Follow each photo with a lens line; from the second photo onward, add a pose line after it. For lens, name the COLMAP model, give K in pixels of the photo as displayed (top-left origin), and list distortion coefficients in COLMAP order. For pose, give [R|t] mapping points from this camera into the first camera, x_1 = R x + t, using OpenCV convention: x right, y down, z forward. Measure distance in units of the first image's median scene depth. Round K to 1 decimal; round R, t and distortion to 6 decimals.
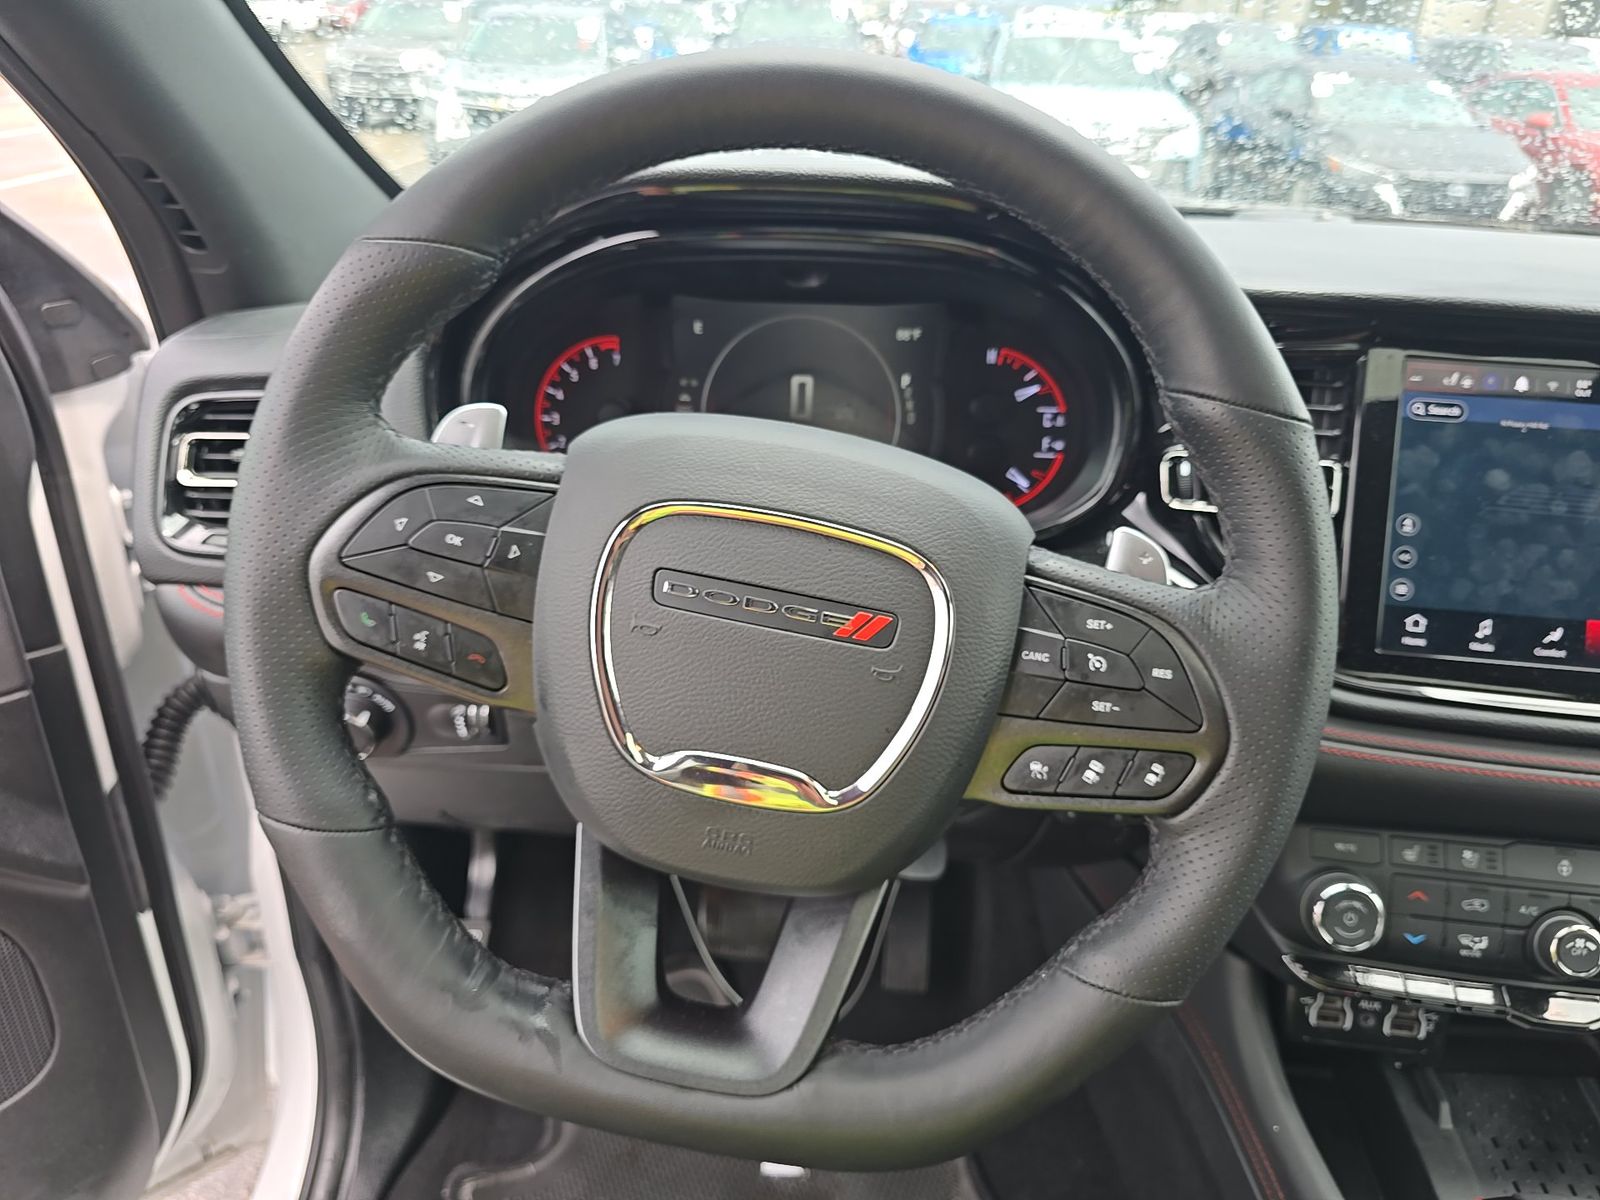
lens RADIAL K [[1066.4, 0, 804.2], [0, 1066.4, 608.8], [0, 0, 1]] dist [0.002586, -0.019655]
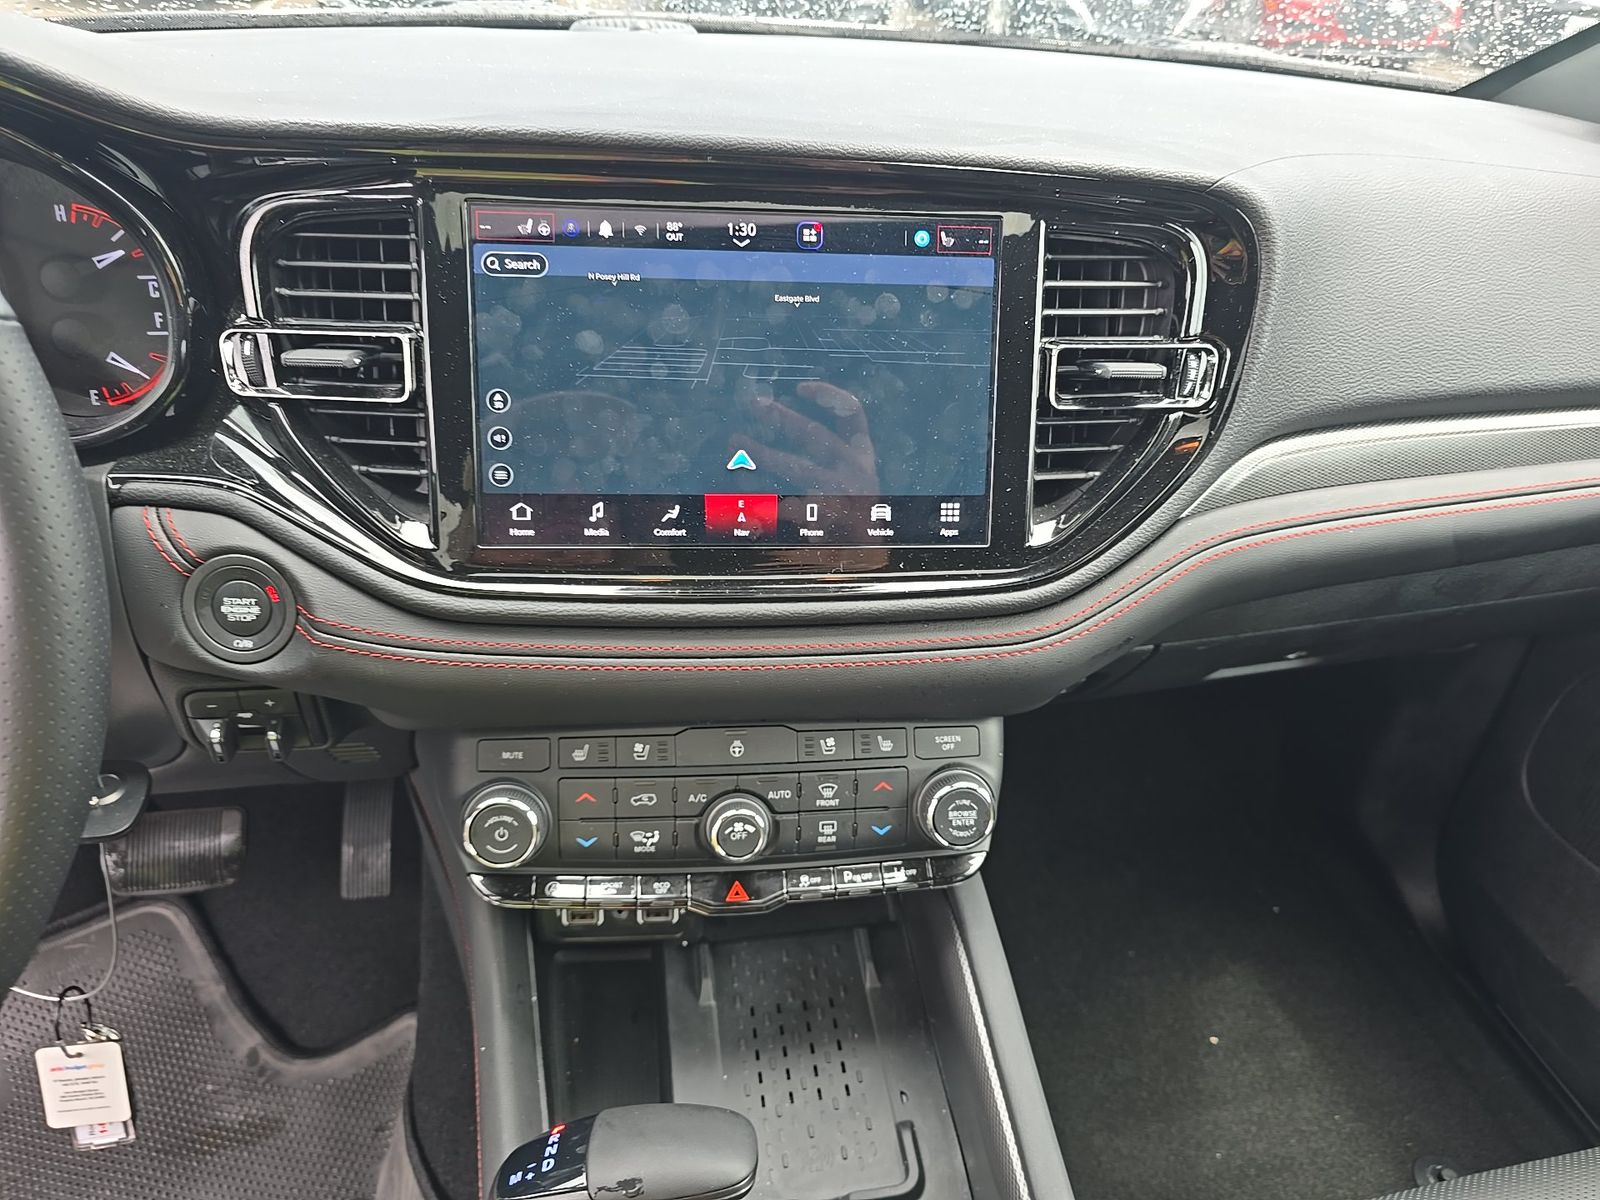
lens RADIAL K [[1066.4, 0, 804.0], [0, 1066.4, 612.2], [0, 0, 1]] dist [0.002586, -0.019655]
pose [[0.973549, -0.107282, 0.201725, 0.600129], [0.076373, 0.984923, 0.155219, -0.023723], [-0.215336, -0.135707, 0.967065, 0.070456]]
